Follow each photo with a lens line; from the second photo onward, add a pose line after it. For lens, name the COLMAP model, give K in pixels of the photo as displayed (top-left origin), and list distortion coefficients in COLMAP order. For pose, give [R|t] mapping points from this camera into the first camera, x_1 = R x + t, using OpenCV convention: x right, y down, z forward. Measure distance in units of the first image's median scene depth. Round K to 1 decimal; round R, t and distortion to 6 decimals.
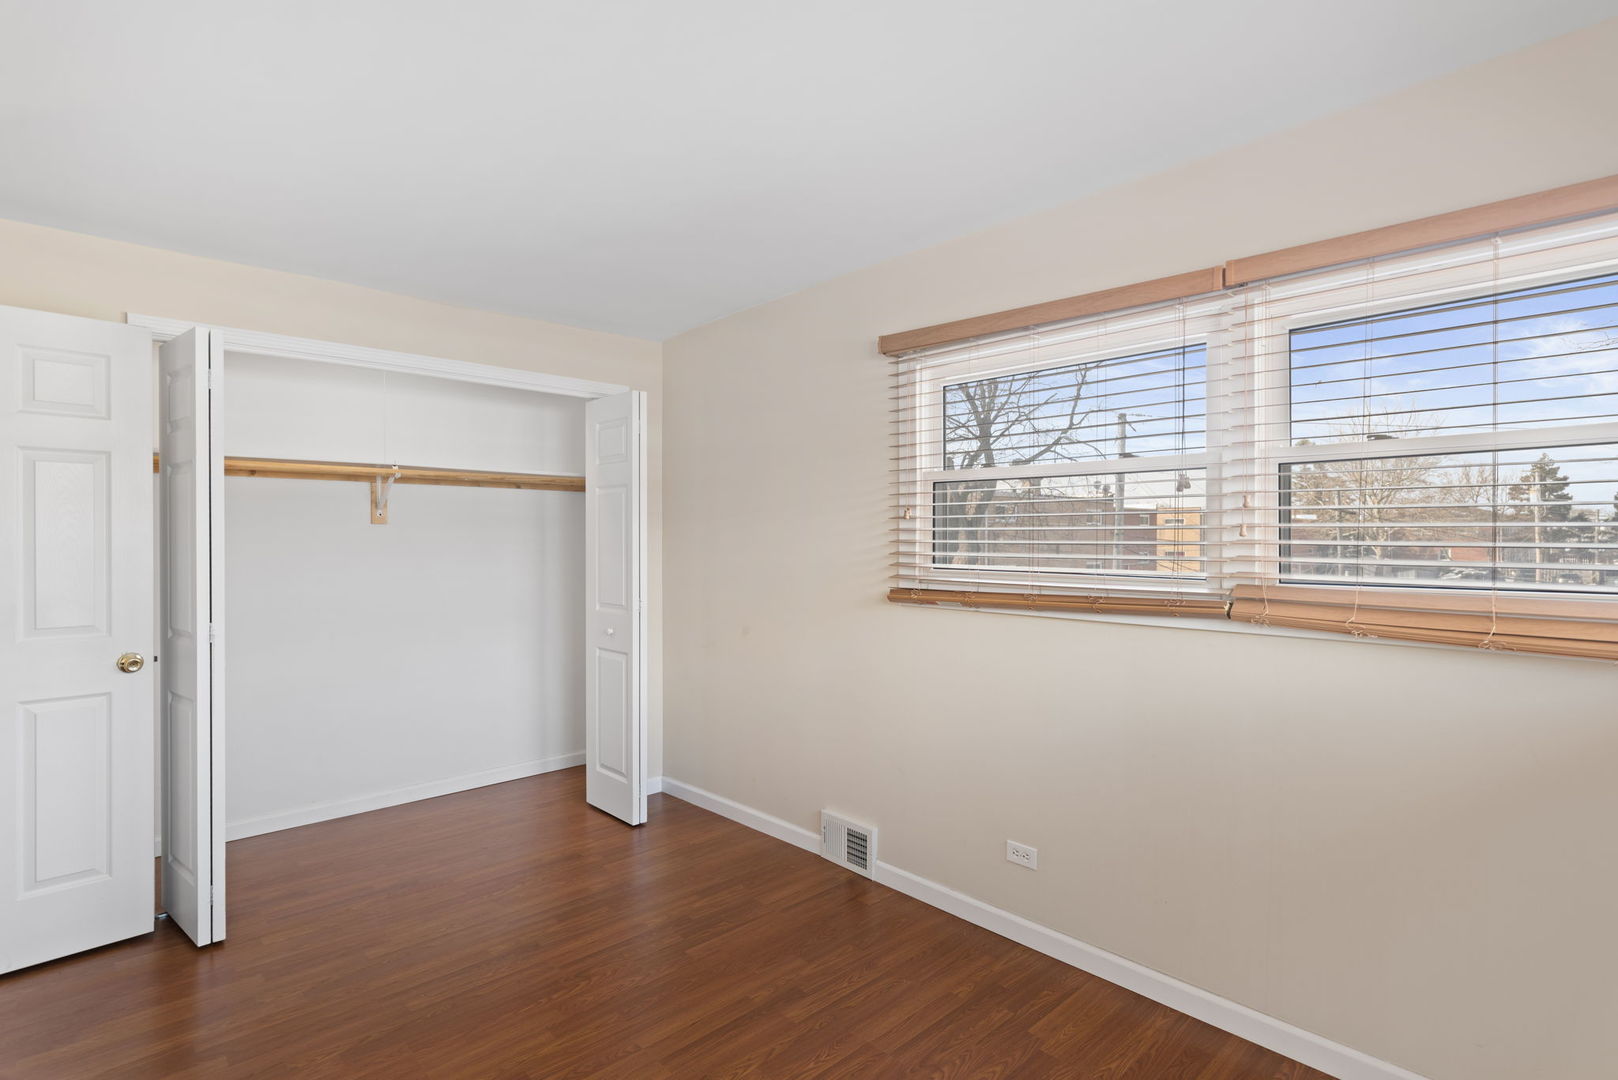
lens RADIAL K [[805.6, 0, 811.3], [0, 805.6, 549.7], [0, 0, 1]] dist [0.015902, 0.000743]
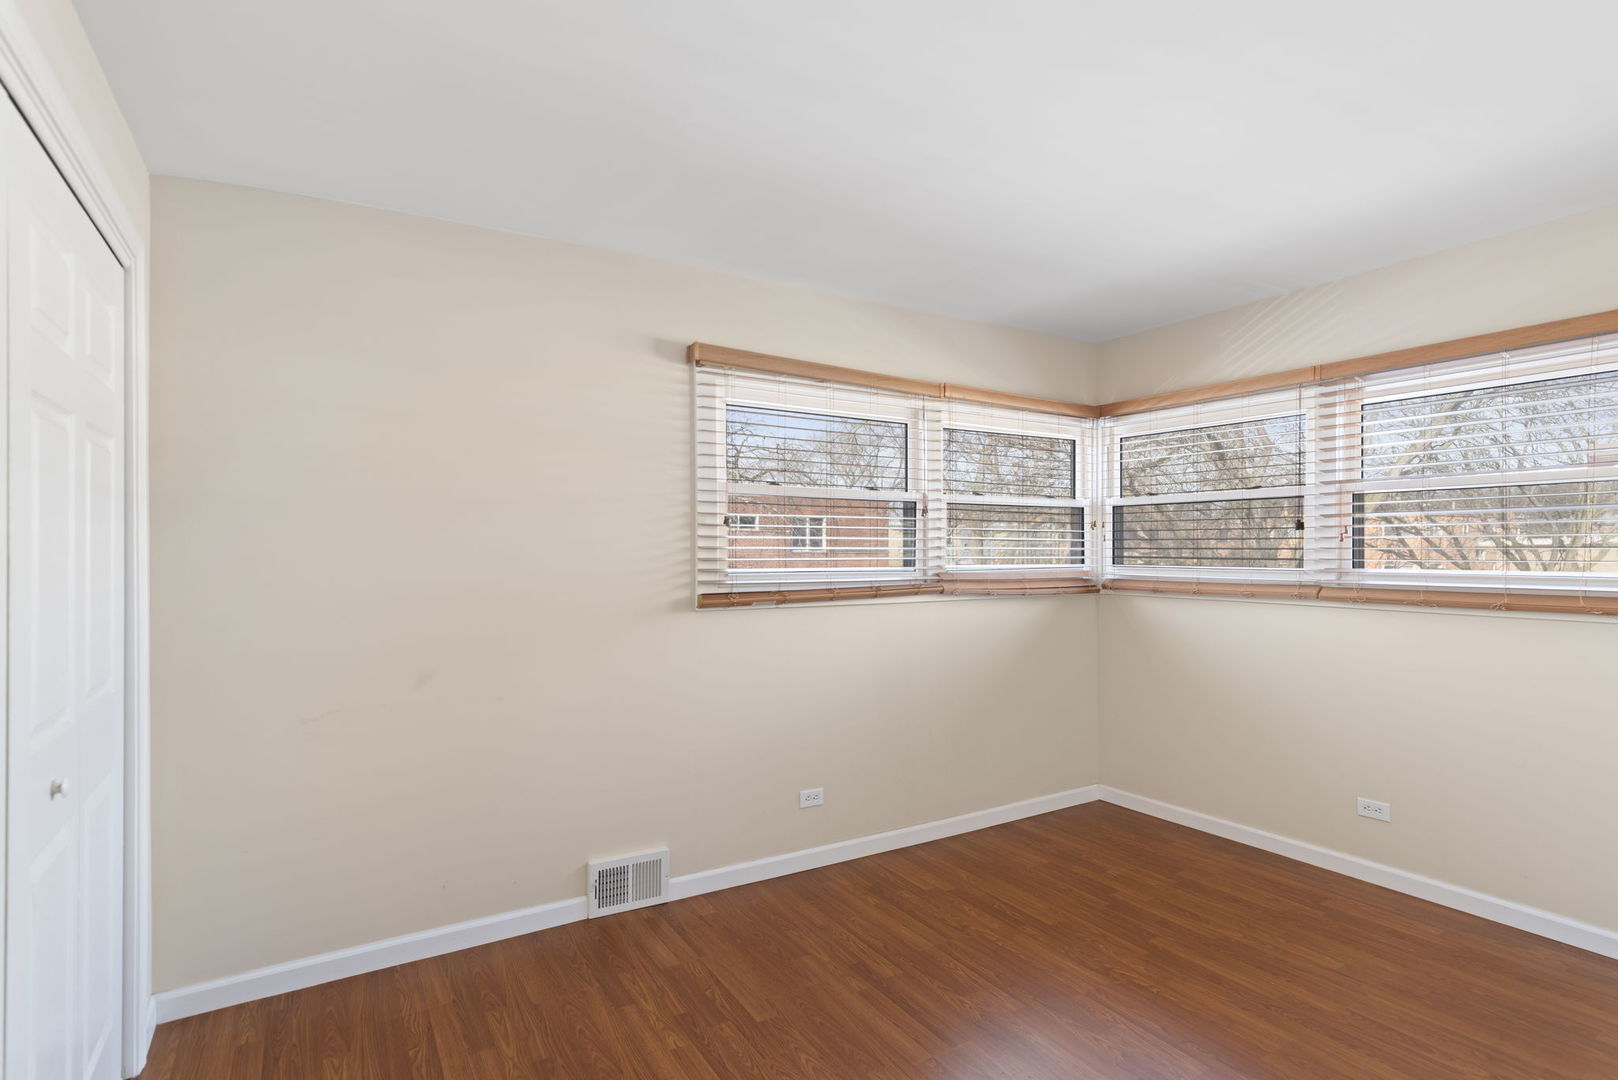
lens RADIAL K [[805.6, 0, 812.1], [0, 805.6, 541.9], [0, 0, 1]] dist [0.015902, 0.000743]
pose [[0.215773, 0.001418, 0.976442, -0.962984], [0.008675, 0.999957, -0.003369, -0.015459], [-0.976405, 0.009197, 0.215752, 0.725981]]
